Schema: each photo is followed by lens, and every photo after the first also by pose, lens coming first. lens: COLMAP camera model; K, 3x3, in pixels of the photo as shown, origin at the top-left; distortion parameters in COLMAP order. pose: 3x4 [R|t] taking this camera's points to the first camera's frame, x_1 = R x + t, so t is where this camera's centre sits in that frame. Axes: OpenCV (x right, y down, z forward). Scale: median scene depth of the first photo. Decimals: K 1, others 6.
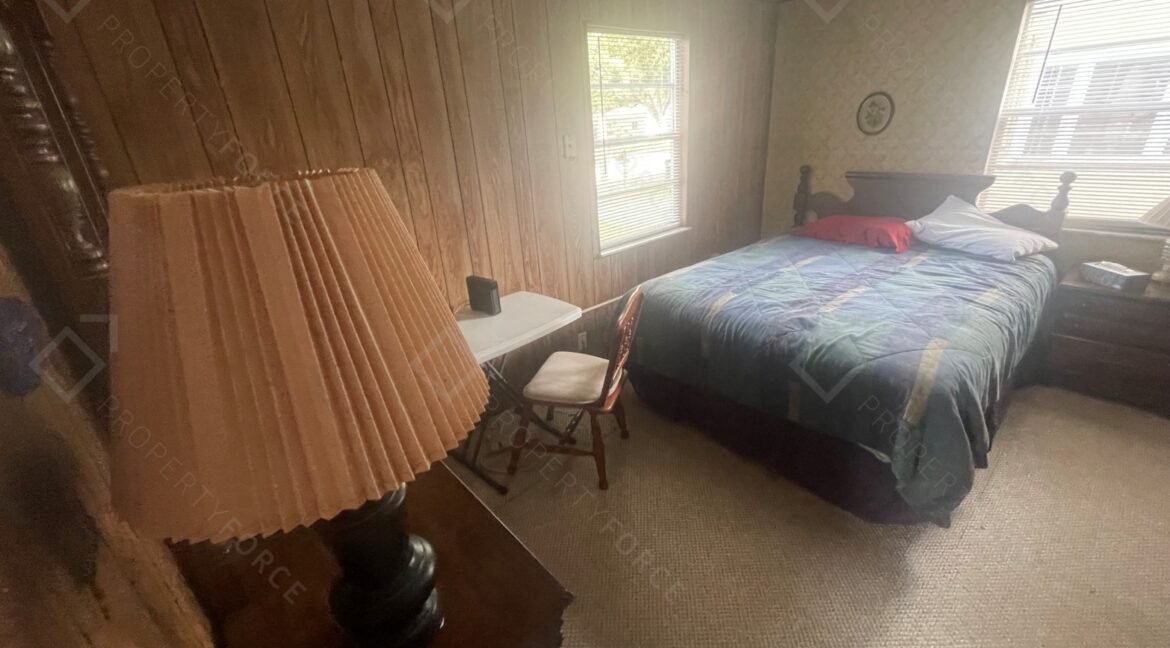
lens RADIAL K [[472.0, 0, 585.5], [0, 472.0, 325.3], [0, 0, 1]] dist [-0.002597, -0.000001]
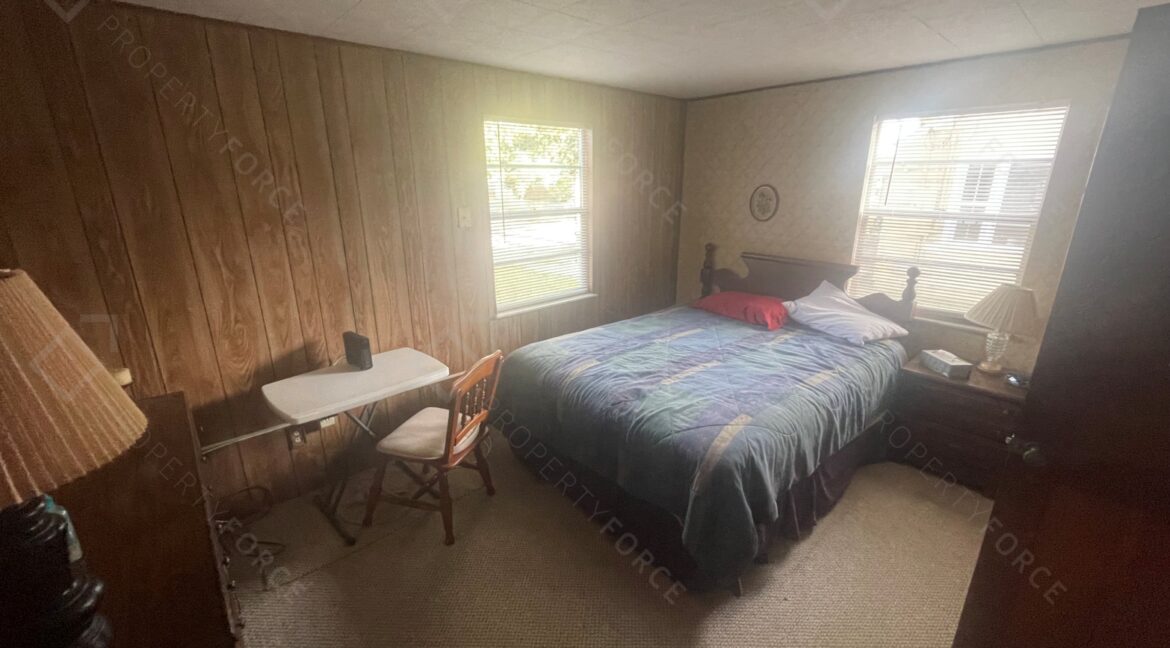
lens RADIAL K [[472.0, 0, 583.0], [0, 472.0, 325.0], [0, 0, 1]] dist [-0.002597, -0.000001]
pose [[0.998161, 0.056389, 0.022241, 0.257901], [-0.053655, 0.992631, -0.108652, -0.031388], [-0.028204, 0.107259, 0.993831, -0.078913]]
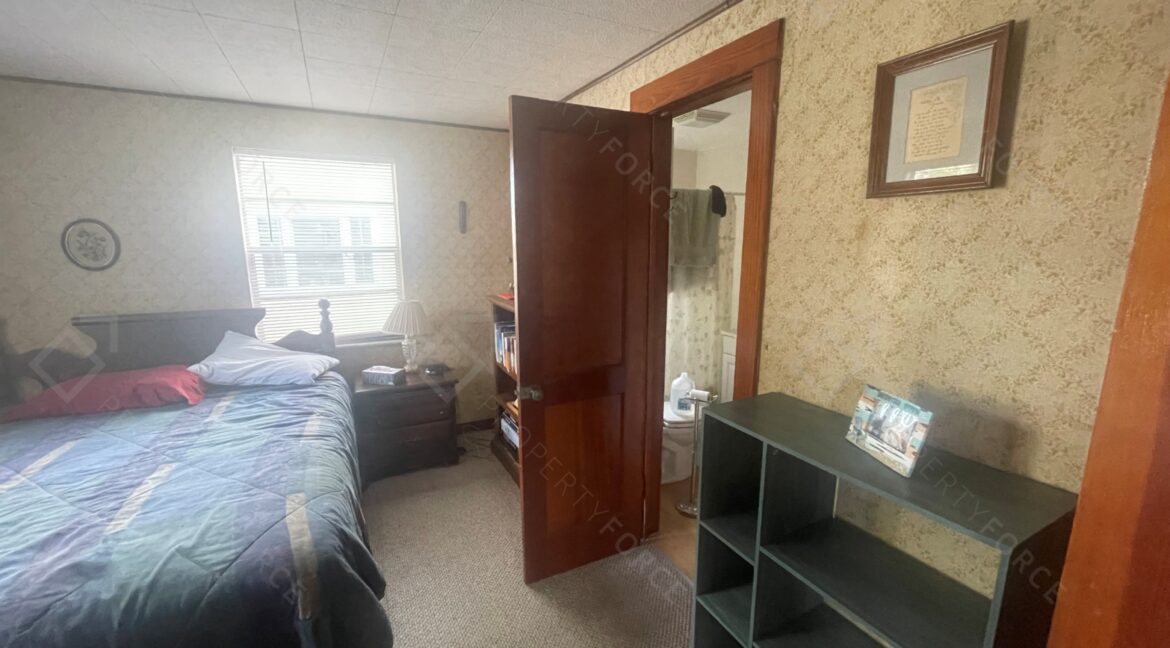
lens RADIAL K [[472.0, 0, 583.4], [0, 472.0, 323.2], [0, 0, 1]] dist [-0.002597, -0.000001]
pose [[0.247778, -0.110555, 0.962488, 0.077897], [0.366980, 0.930147, 0.012367, -0.059085], [-0.896622, 0.350150, 0.271041, 0.153622]]
